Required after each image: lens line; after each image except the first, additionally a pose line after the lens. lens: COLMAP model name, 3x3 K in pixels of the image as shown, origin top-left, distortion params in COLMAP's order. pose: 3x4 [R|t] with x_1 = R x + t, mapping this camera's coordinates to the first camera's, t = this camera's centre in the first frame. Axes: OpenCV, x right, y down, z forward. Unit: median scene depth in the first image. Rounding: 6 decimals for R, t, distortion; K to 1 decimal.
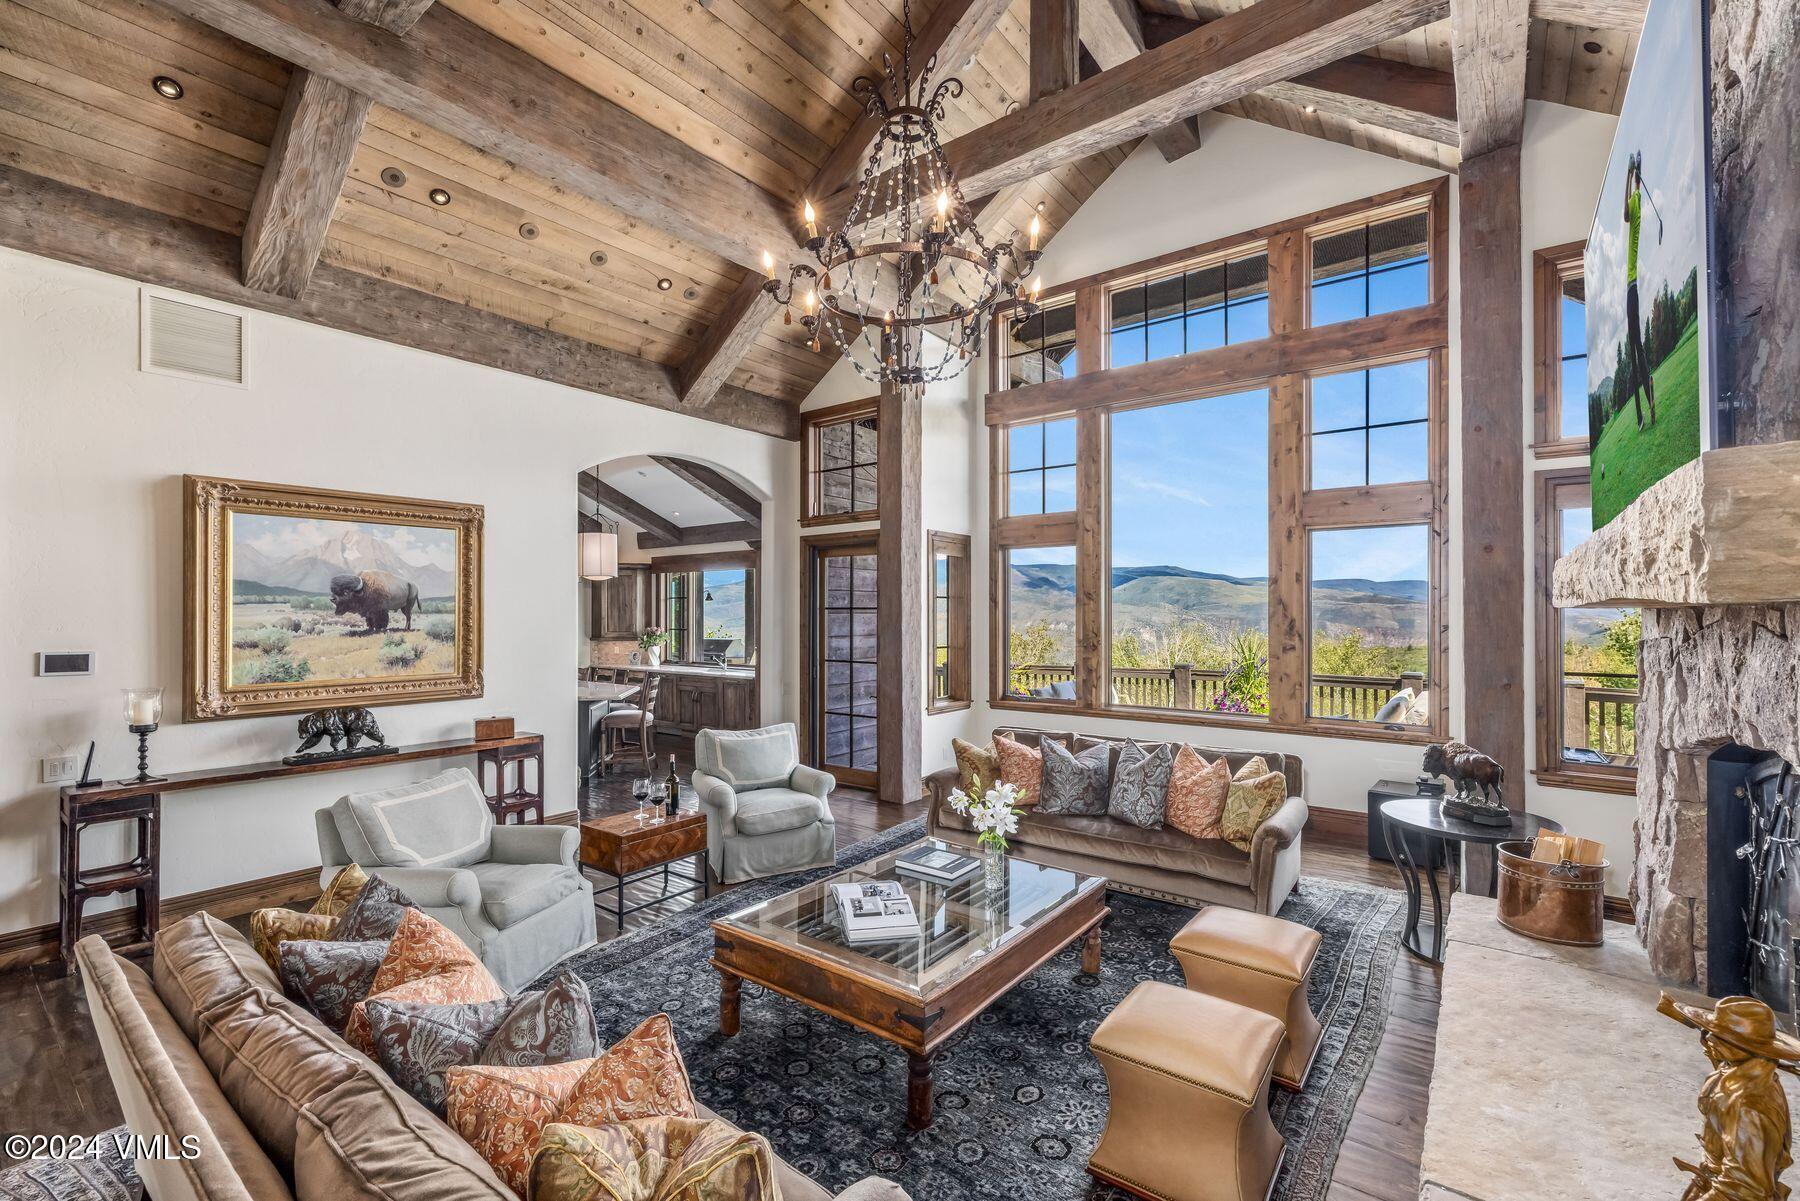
lens RADIAL K [[750.6, 0, 900.0], [0, 750.6, 600.5], [0, 0, 1]] dist [-0.000505, 0.000010]
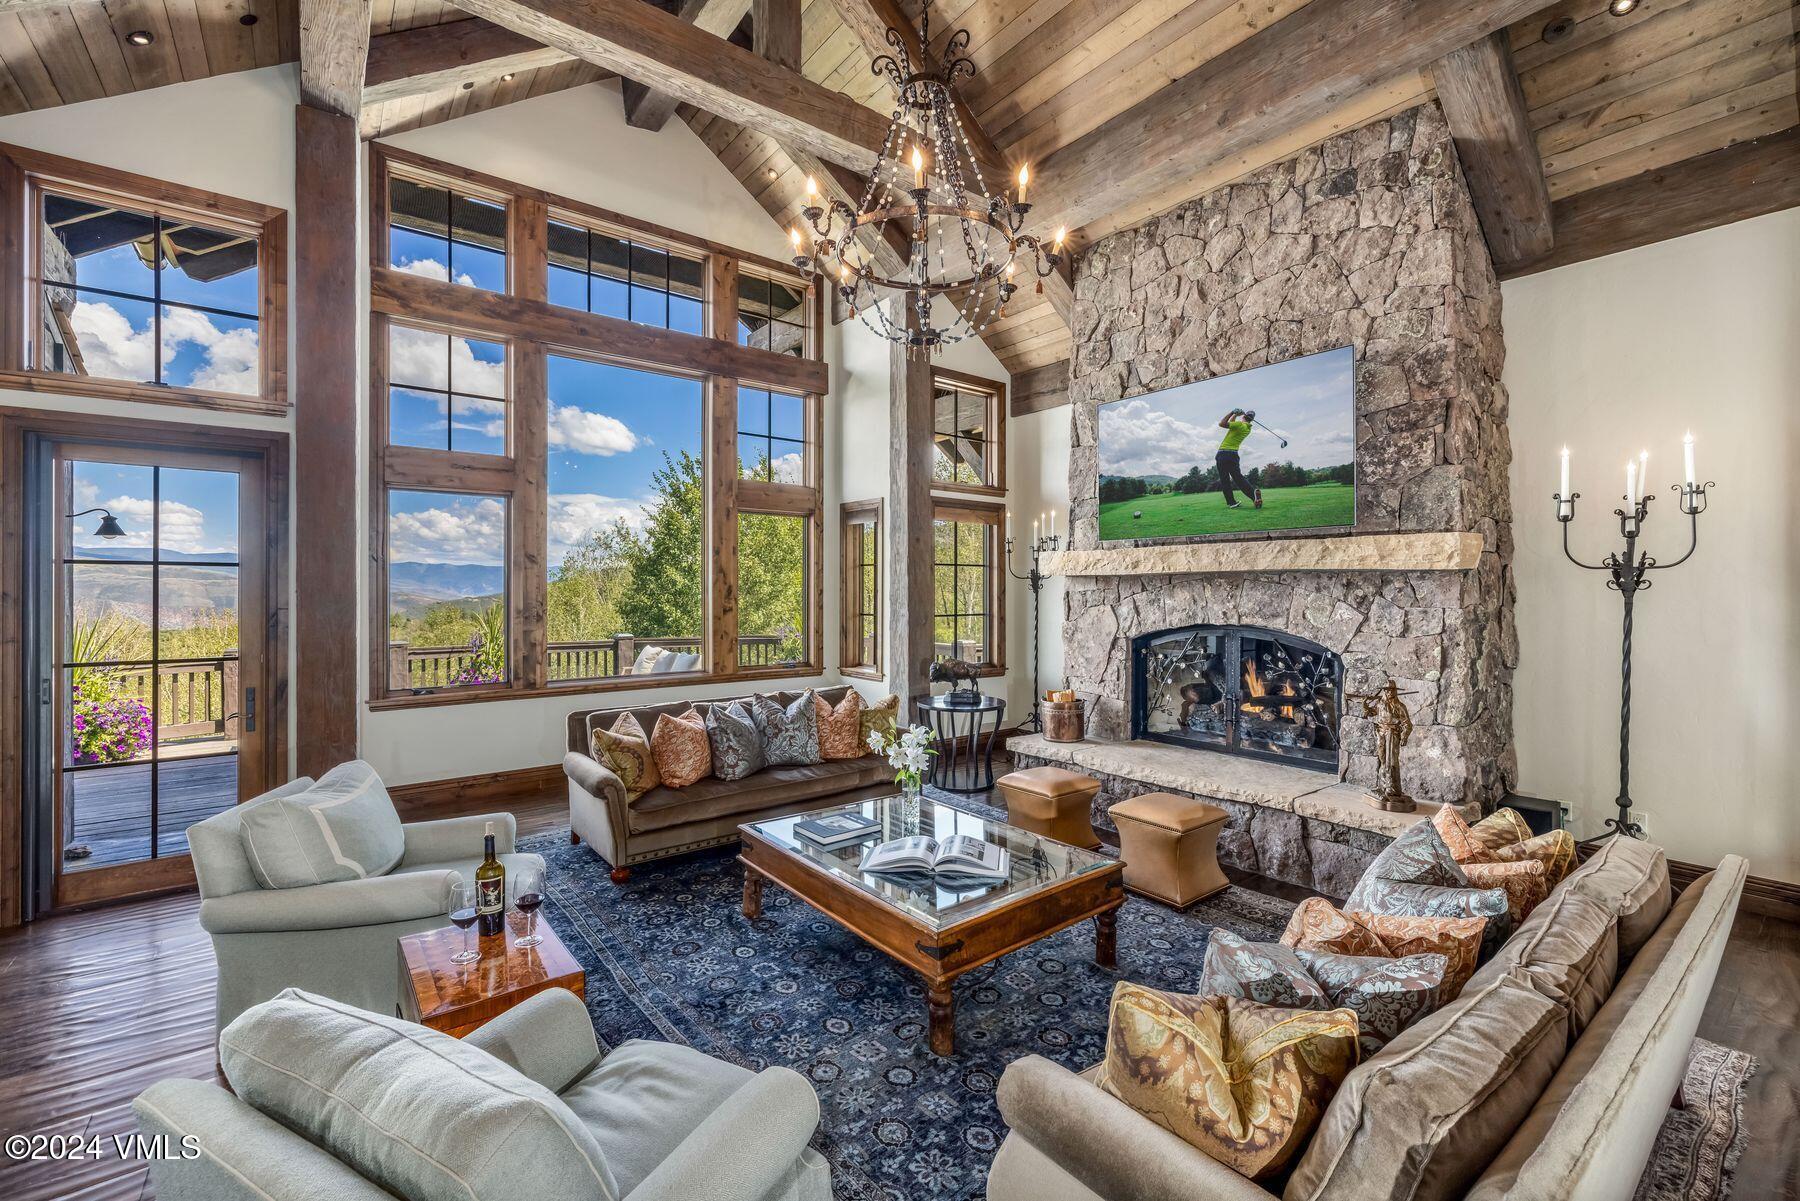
lens RADIAL K [[762.8, 0, 901.8], [0, 762.8, 586.5], [0, 0, 1]] dist [0.000418, 0.000066]
pose [[0.236694, 0.004748, 0.971573, -0.580404], [-0.020248, 0.999795, 0.000047, 0.020800], [-0.971373, -0.019683, 0.236742, 0.447704]]
